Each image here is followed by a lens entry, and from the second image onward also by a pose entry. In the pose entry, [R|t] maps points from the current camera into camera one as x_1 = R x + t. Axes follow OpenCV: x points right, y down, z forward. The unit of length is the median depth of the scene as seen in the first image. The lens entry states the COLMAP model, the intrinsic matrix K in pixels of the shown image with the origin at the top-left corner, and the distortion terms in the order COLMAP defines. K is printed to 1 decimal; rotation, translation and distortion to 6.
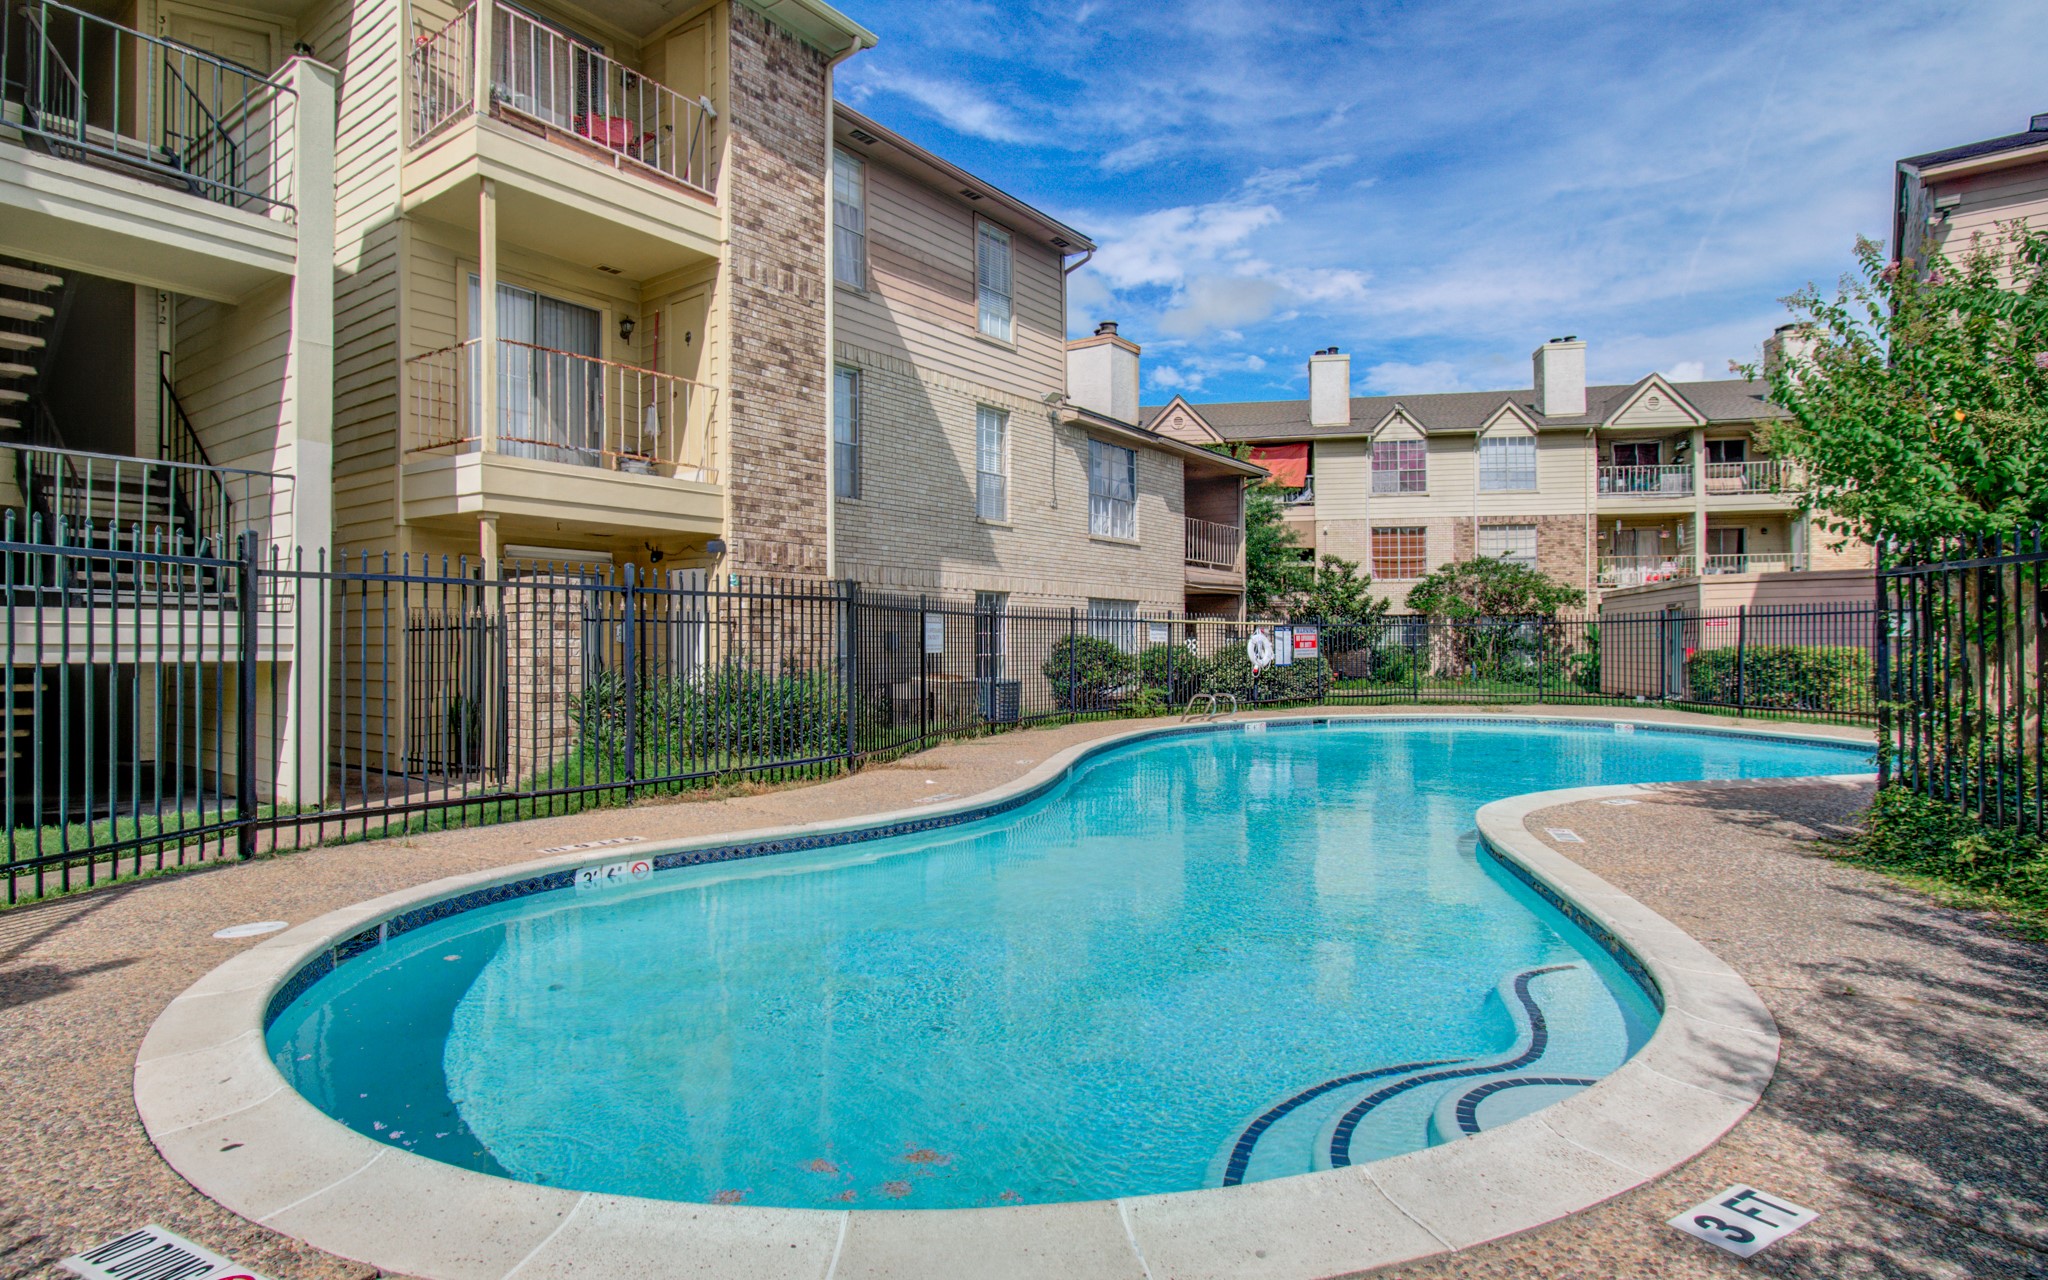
lens RADIAL K [[1066.5, 0, 1024.0], [0, 1066.5, 640.0], [0, 0, 1]] dist [-0.006698, 0.001323]
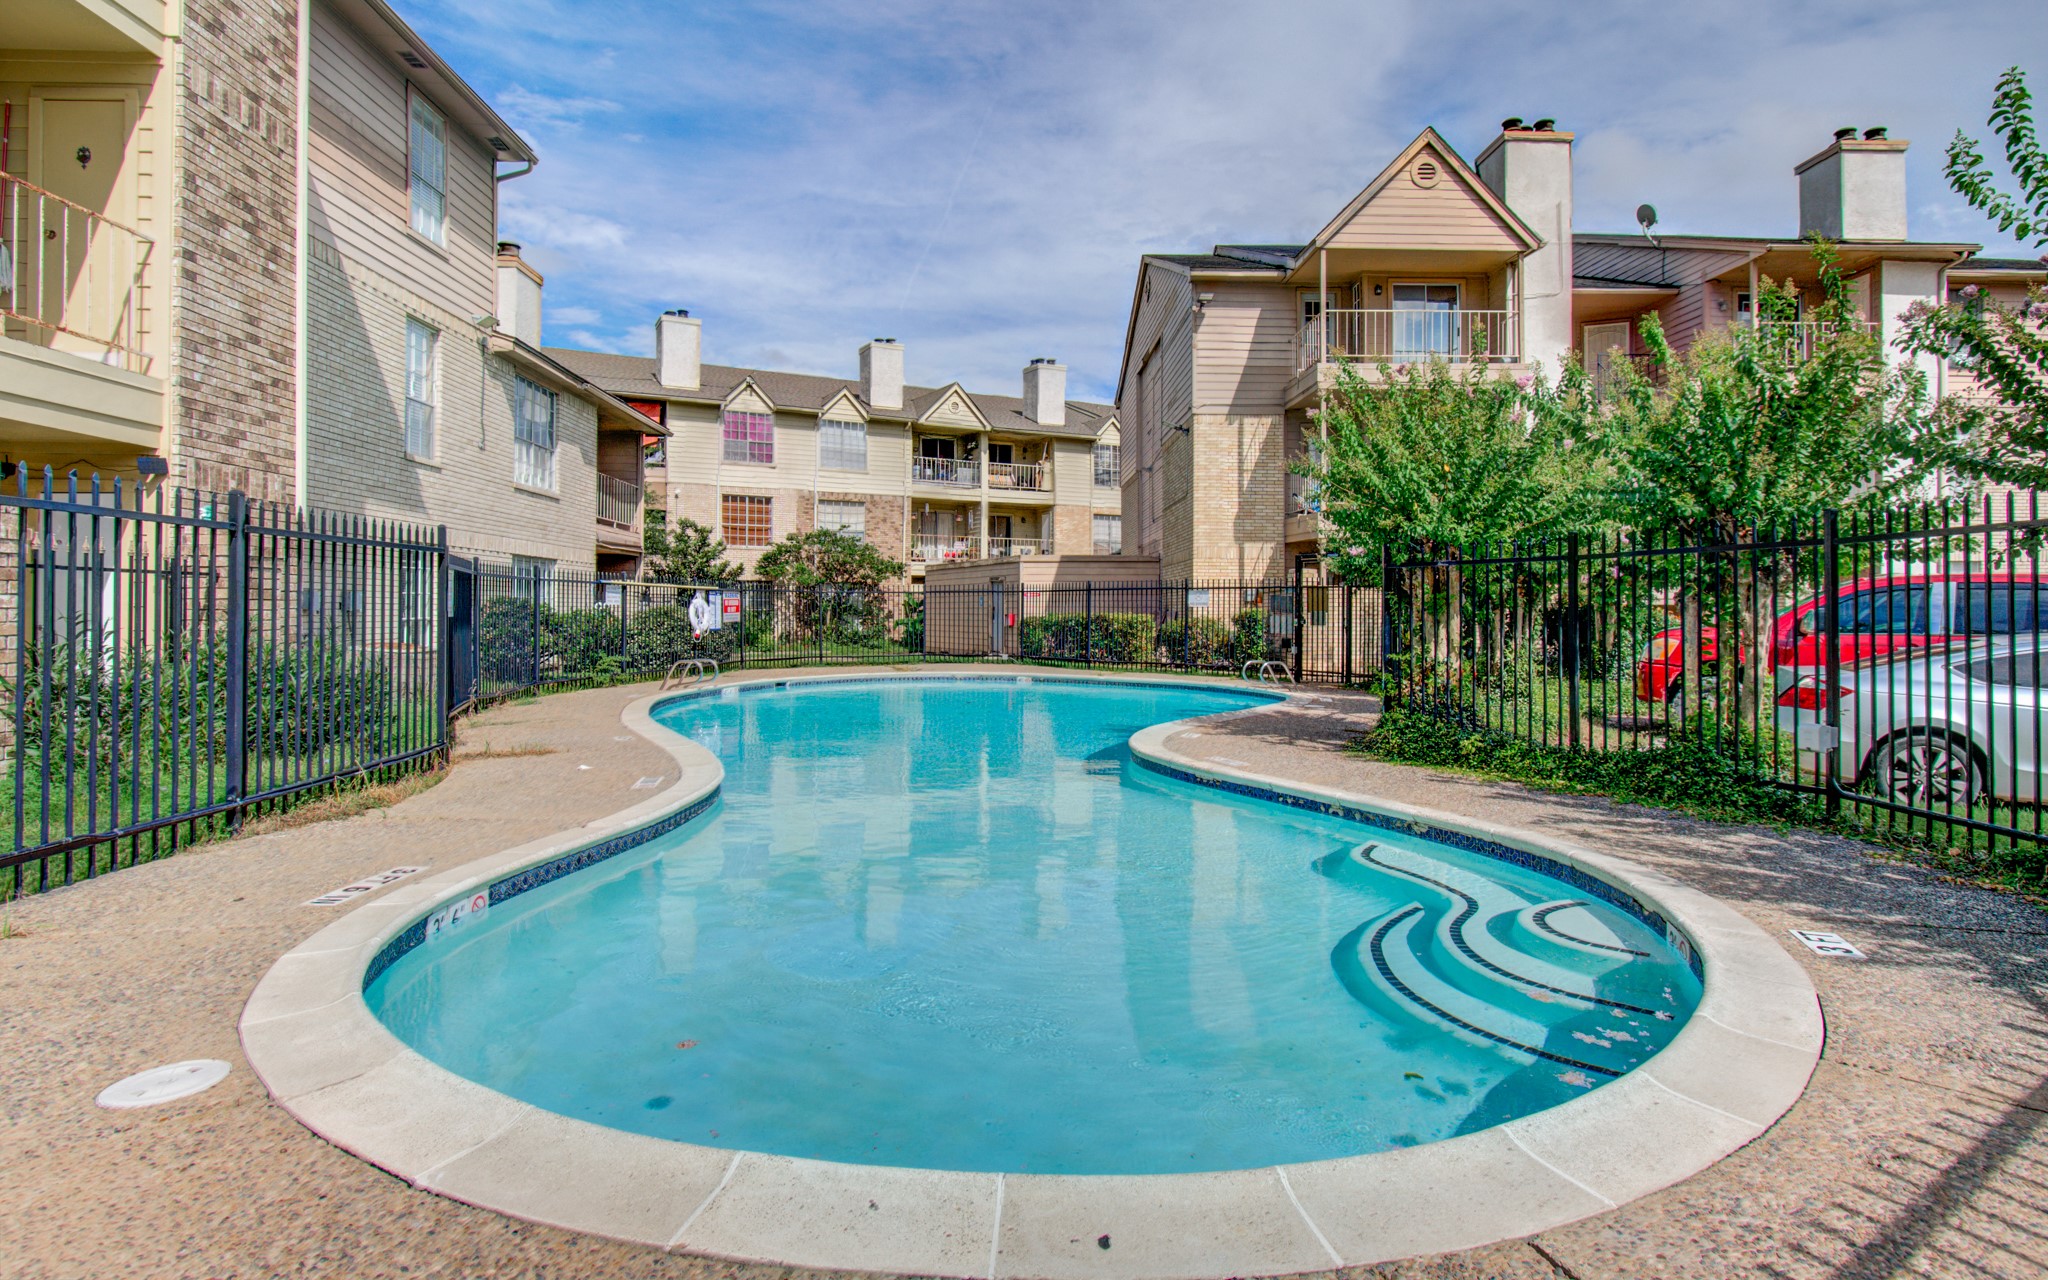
lens RADIAL K [[1065.1, 0, 1020.8], [0, 1065.1, 599.4], [0, 0, 1]] dist [-0.001125, 0.001189]
pose [[0.774886, 0.013280, 0.631961, -0.158360], [-0.010745, 0.999912, -0.007838, 0.000115], [-0.632009, -0.000717, 0.774961, 0.050726]]
